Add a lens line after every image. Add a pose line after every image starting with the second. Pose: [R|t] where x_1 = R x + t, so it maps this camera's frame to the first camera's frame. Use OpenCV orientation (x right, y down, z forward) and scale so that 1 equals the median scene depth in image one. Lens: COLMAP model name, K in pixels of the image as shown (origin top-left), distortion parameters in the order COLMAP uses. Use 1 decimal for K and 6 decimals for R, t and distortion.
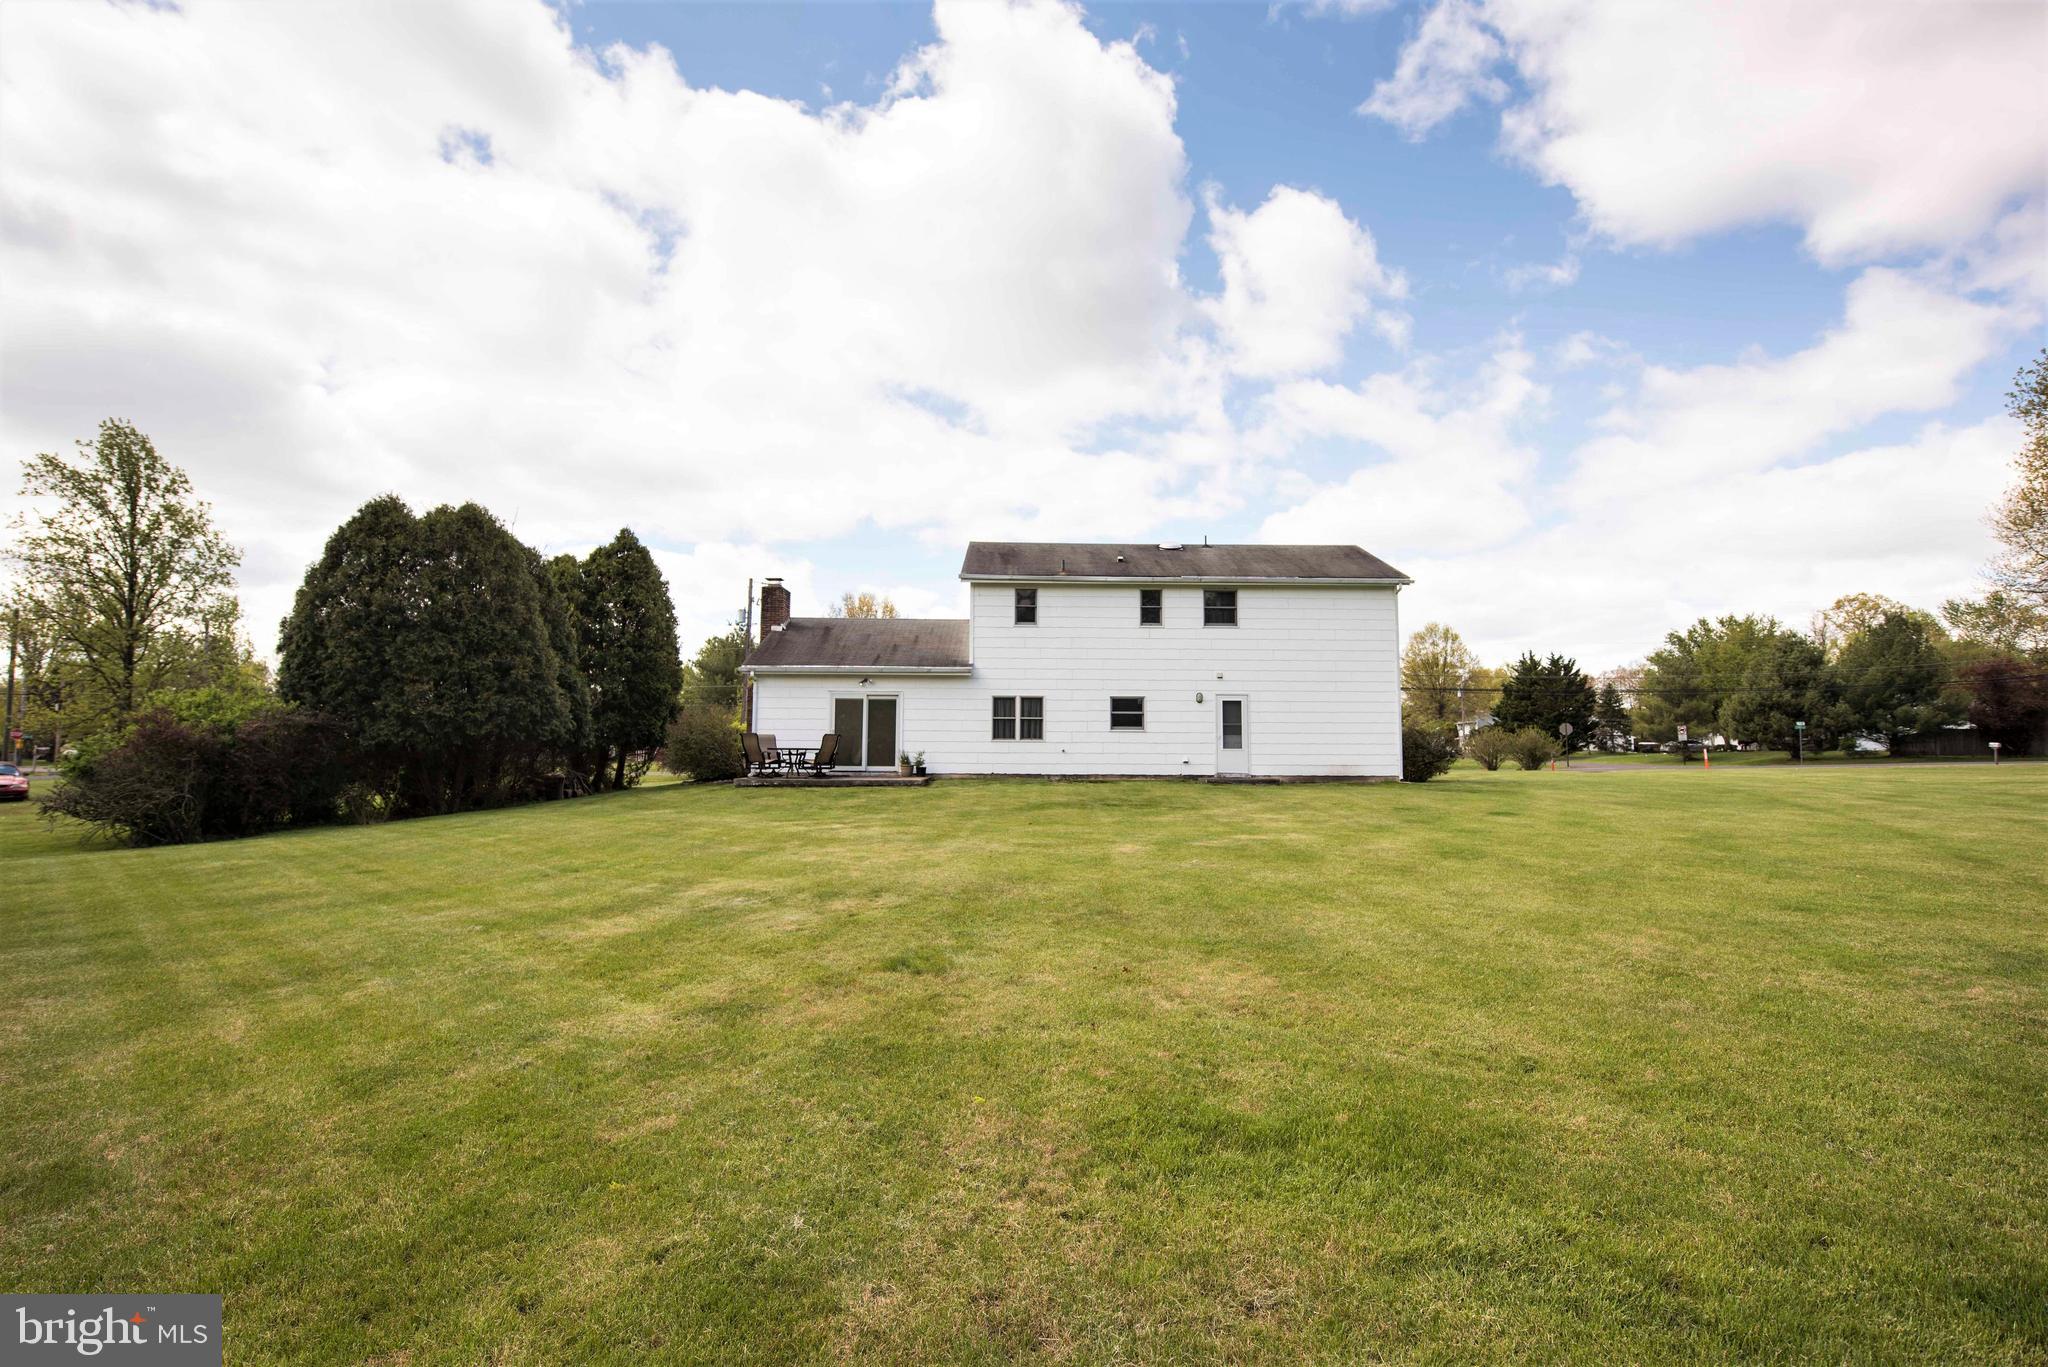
lens RADIAL K [[838.8, 0, 1024.0], [0, 838.8, 683.5], [0, 0, 1]] dist [-0.050951, -0.000329]
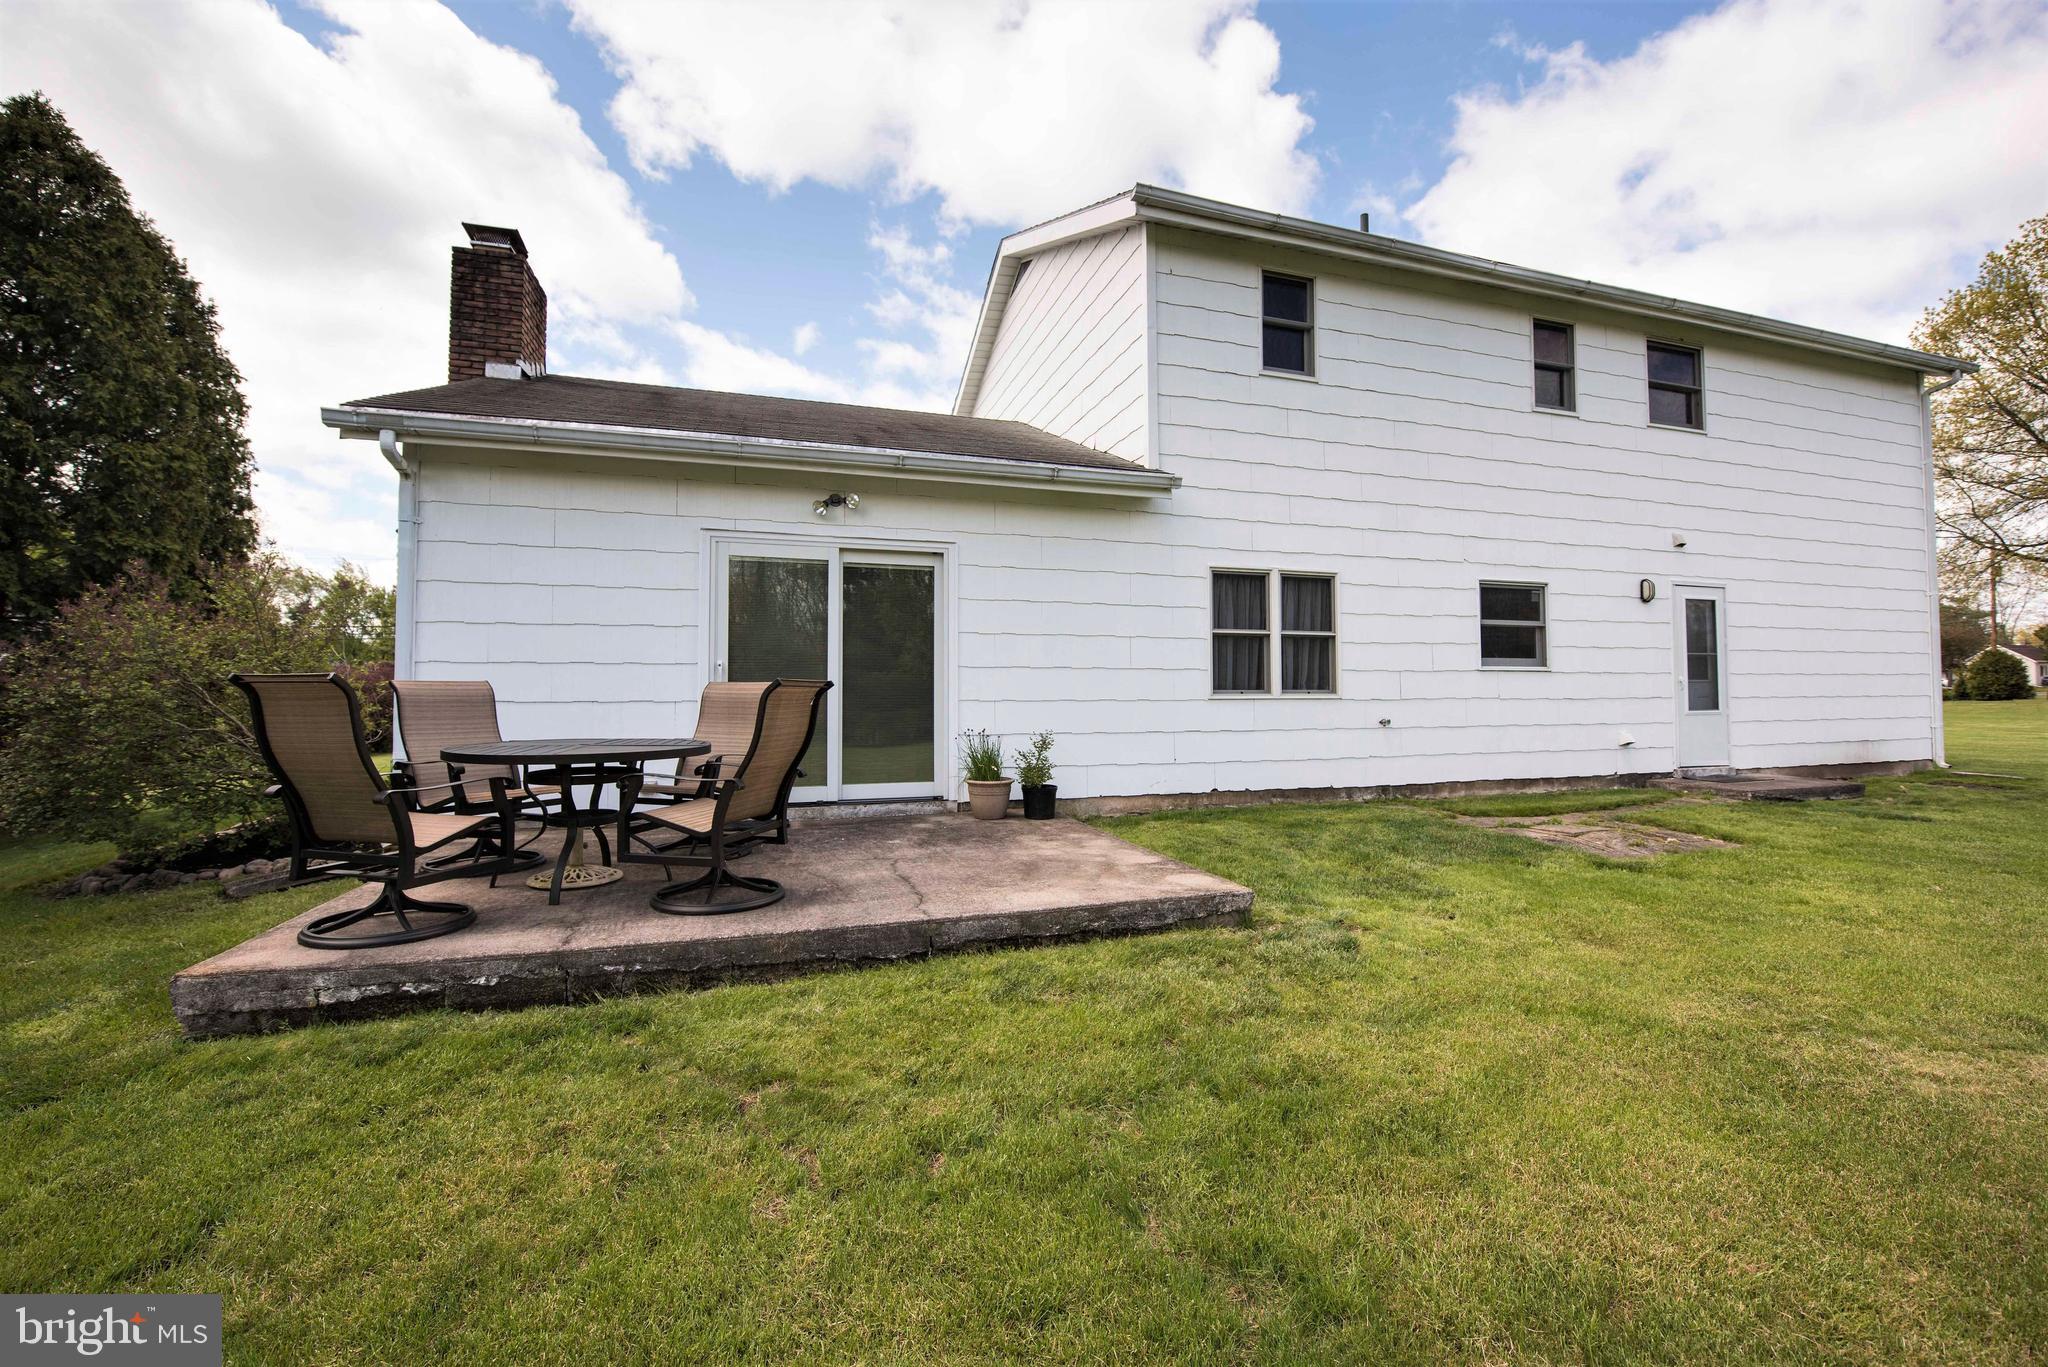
lens RADIAL K [[838.8, 0, 1024.0], [0, 838.8, 683.5], [0, 0, 1]] dist [-0.050951, -0.000329]
pose [[0.960057, -0.004866, 0.279763, -0.207648], [-0.004540, 0.999446, 0.032964, 0.051707], [-0.279769, -0.032917, 0.959503, 0.691621]]
